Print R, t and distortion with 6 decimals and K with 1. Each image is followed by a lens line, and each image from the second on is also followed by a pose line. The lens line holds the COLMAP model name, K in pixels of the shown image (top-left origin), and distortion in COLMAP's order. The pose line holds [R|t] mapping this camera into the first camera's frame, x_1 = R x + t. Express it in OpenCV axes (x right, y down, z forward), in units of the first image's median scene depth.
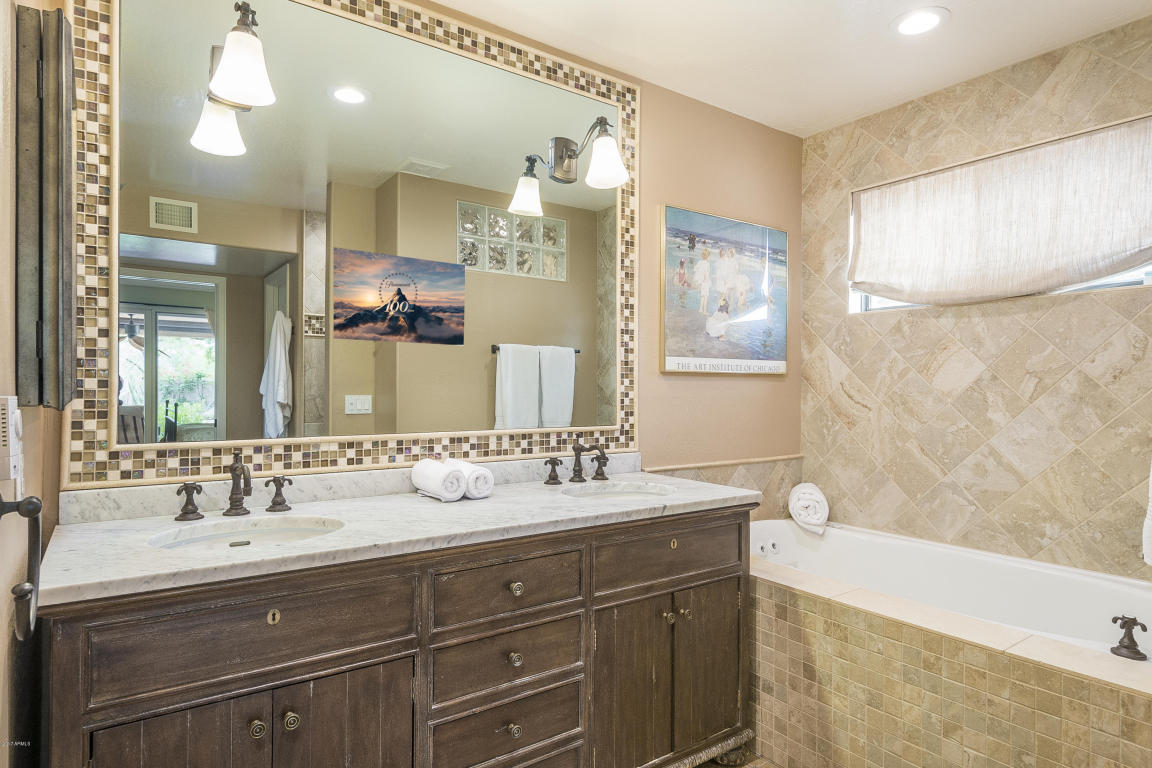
lens RADIAL K [[649.0, 0, 576.0], [0, 649.0, 384.0], [0, 0, 1]] dist [0.014474, -0.020748]
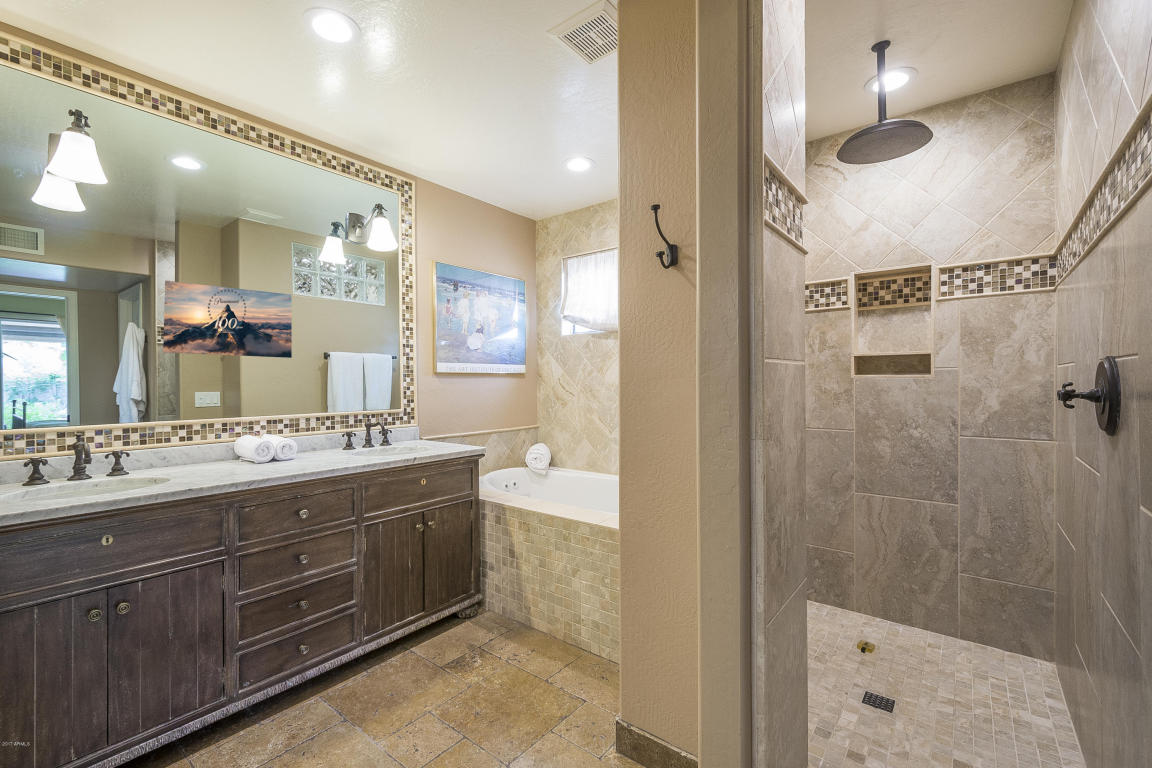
lens RADIAL K [[496.6, 0, 576.0], [0, 496.6, 384.0], [0, 0, 1]] dist [0.001805, -0.000479]
pose [[0.959514, -0.012832, 0.281369, 0.151268], [0.010454, 0.999896, 0.009951, -0.000509], [-0.281467, -0.006606, 0.959548, -0.238369]]
